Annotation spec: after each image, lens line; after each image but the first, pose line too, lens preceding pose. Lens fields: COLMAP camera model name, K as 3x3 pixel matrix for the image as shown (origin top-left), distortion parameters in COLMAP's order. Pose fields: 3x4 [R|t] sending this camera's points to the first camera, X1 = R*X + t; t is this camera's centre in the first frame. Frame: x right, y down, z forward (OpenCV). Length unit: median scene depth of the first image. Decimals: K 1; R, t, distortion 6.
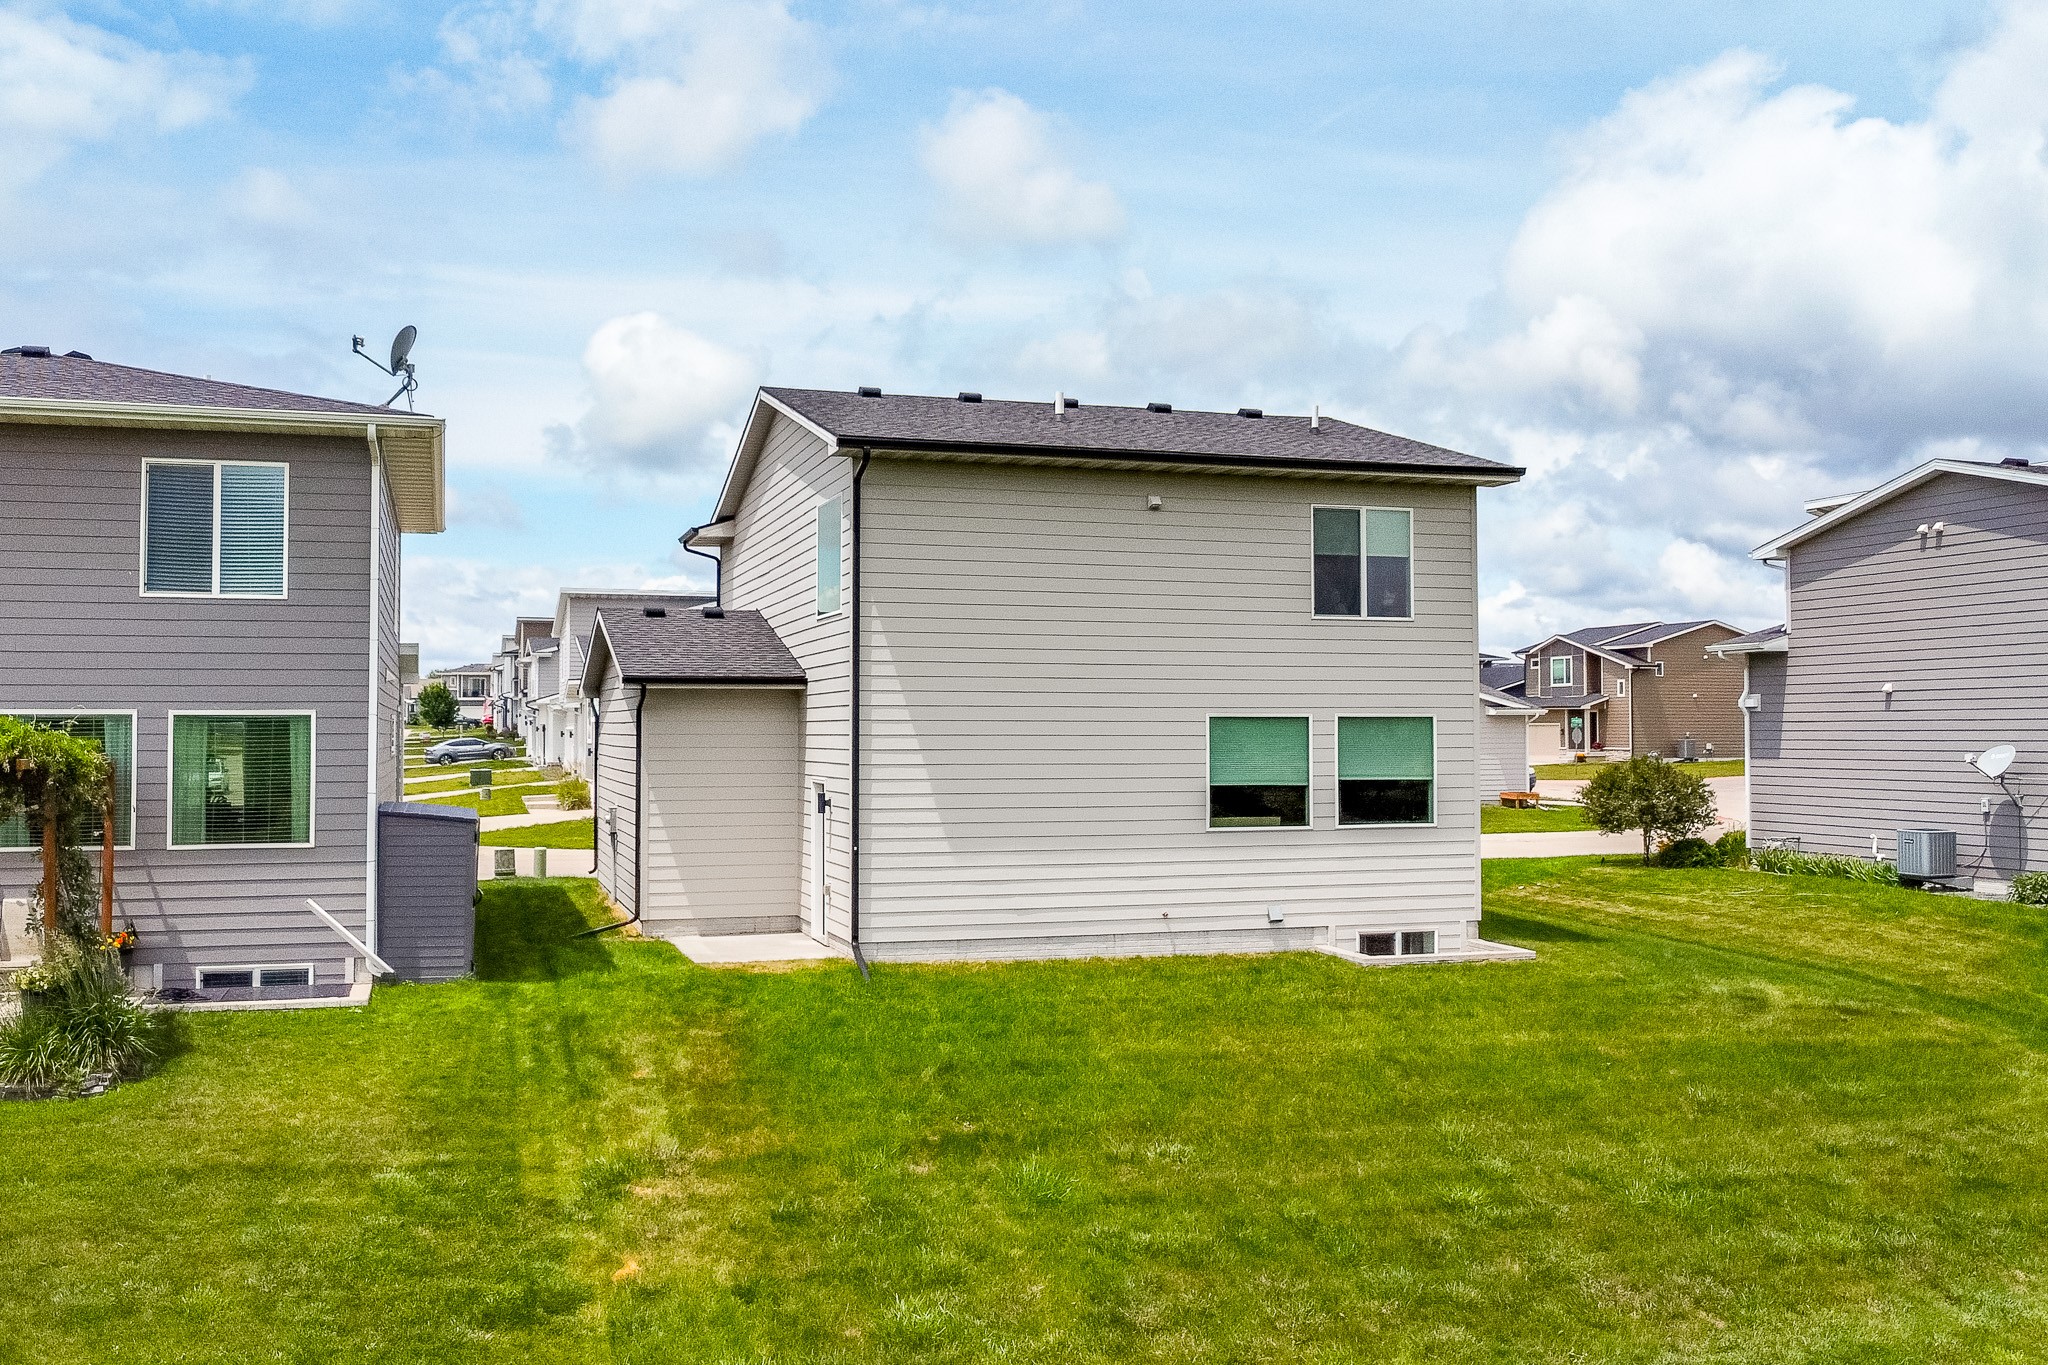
lens RADIAL K [[1776.4, 0, 1026.0], [0, 1776.4, 683.3], [0, 0, 1]] dist [-0.001986, -0.005495]
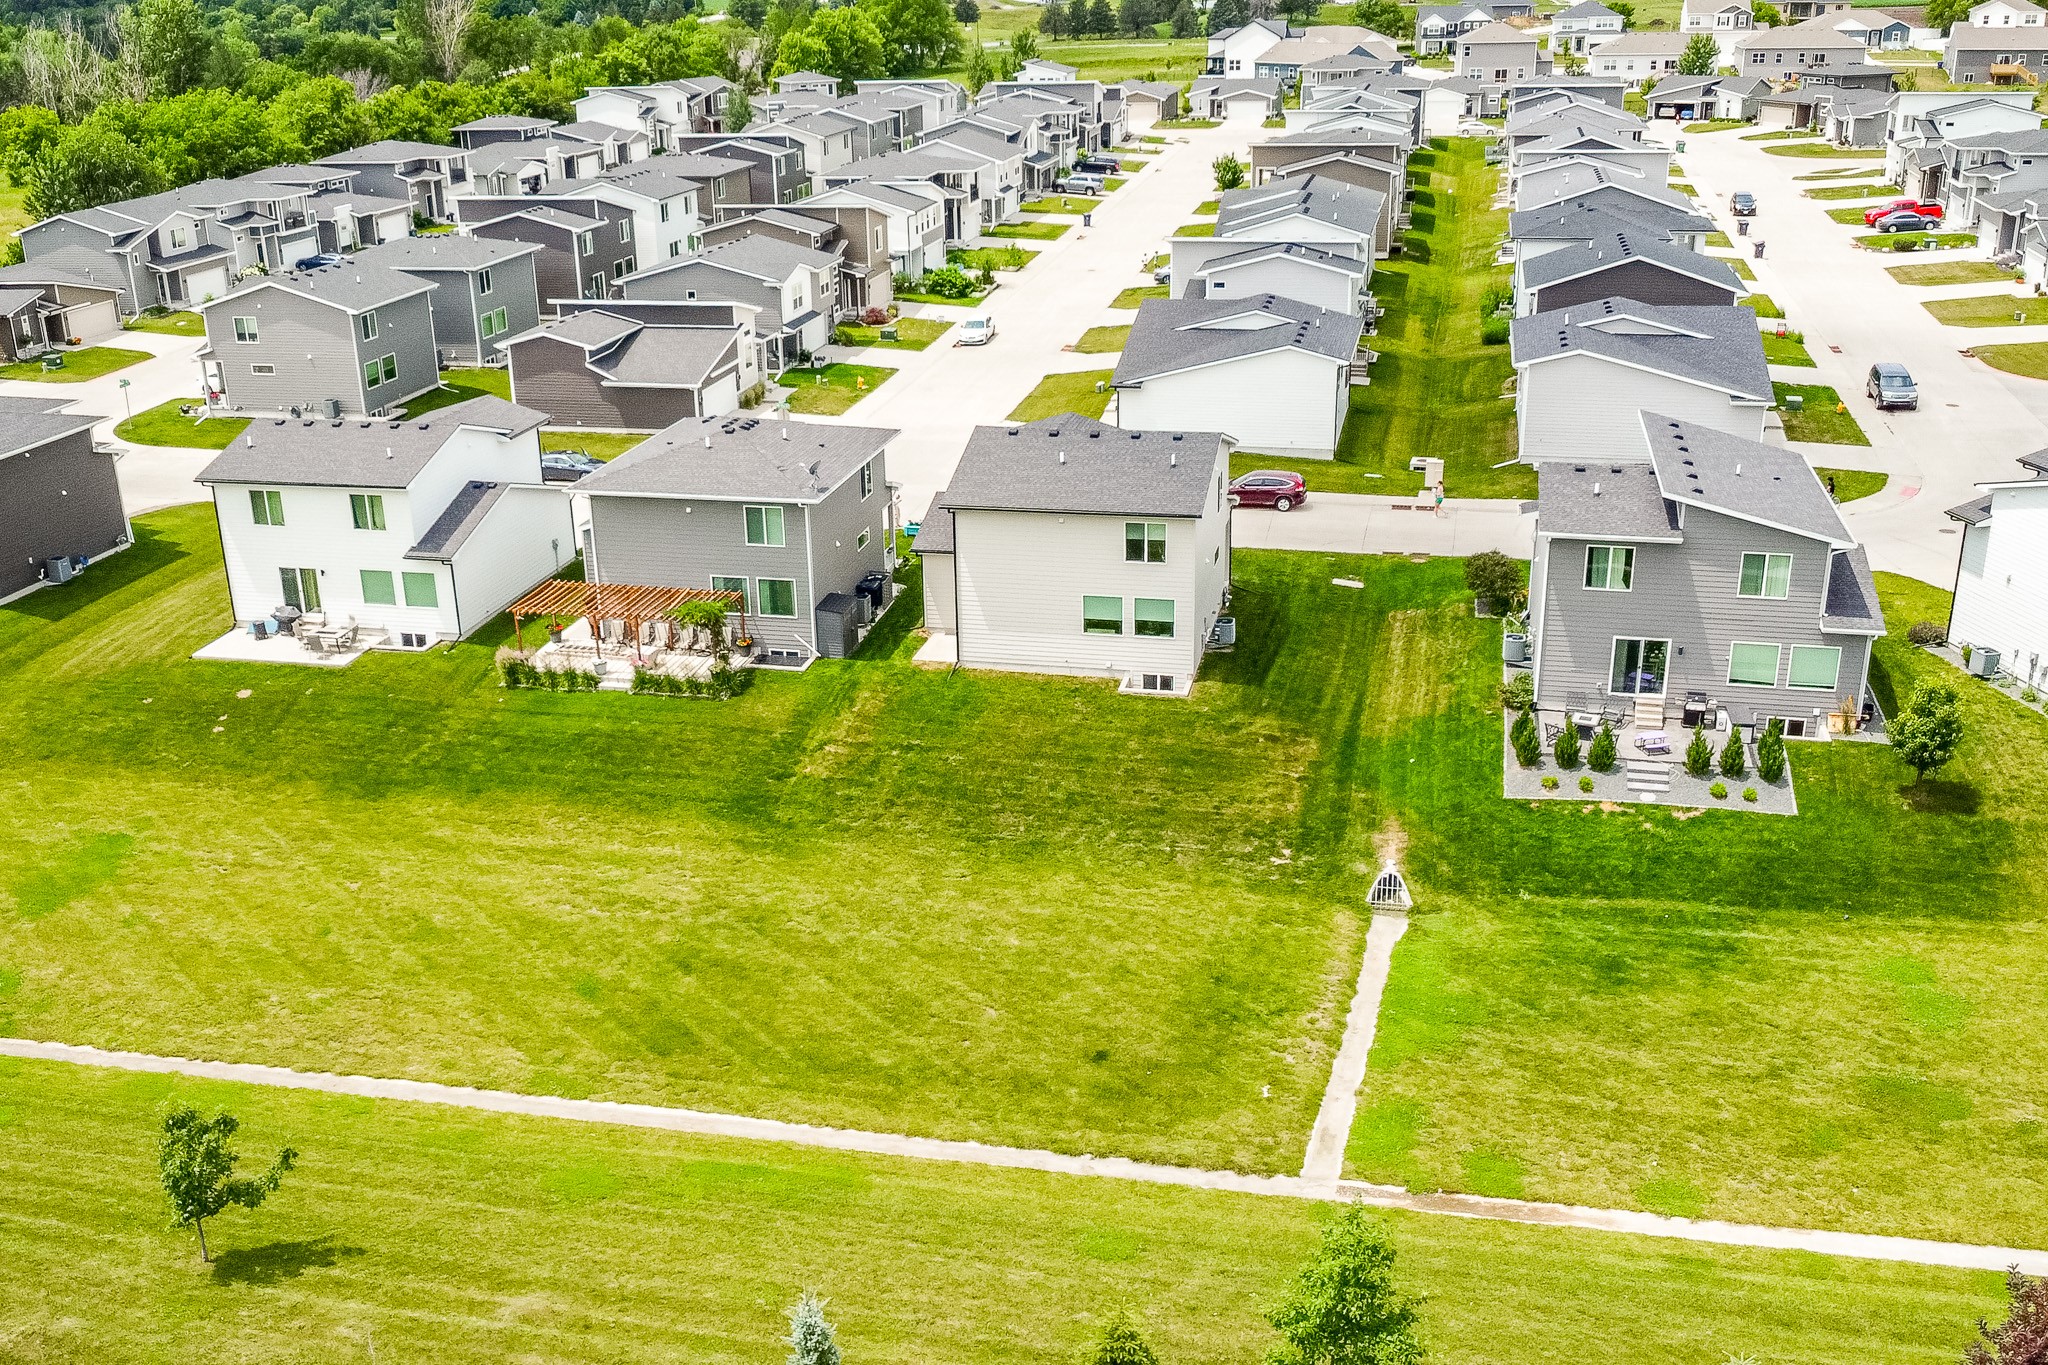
lens RADIAL K [[1713.4, 0, 1060.1], [0, 1713.4, 680.5], [0, 0, 1]] dist [-0.004193, -0.046266]
pose [[0.882079, 0.157365, -0.444041, 1.487414], [0.016990, 0.931321, 0.363803, -0.964568], [0.470795, -0.328447, 0.818825, -1.448005]]
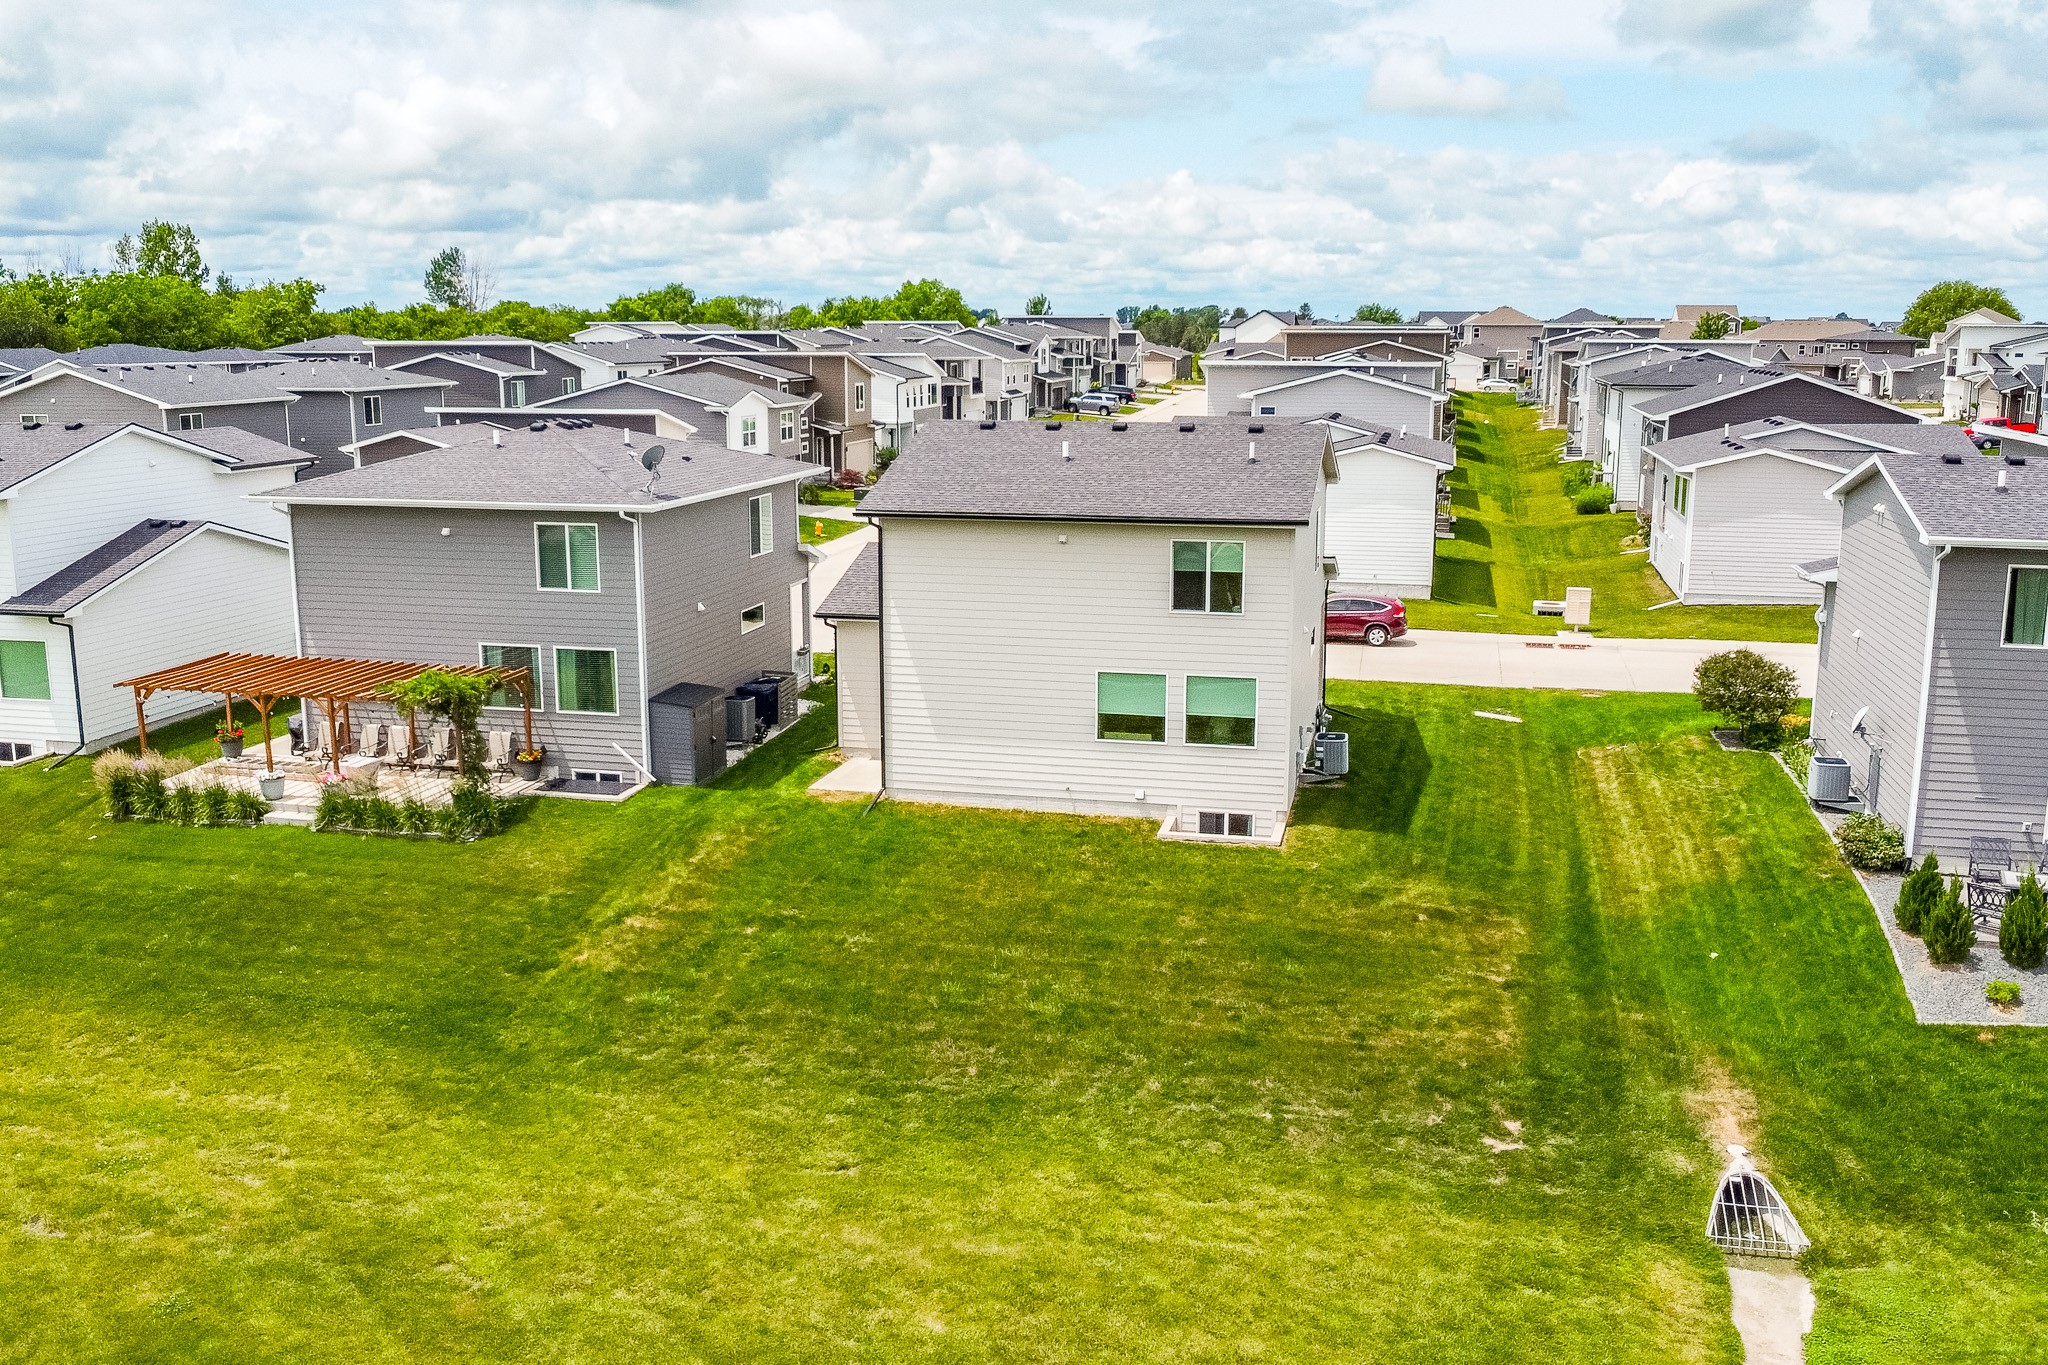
lens RADIAL K [[1713.4, 0, 1060.1], [0, 1713.4, 680.5], [0, 0, 1]] dist [-0.004193, -0.046266]
pose [[0.878008, 0.096455, -0.468827, 0.935565], [0.003810, 0.978046, 0.208355, -0.346783], [0.478631, -0.184724, 0.858364, -0.409395]]
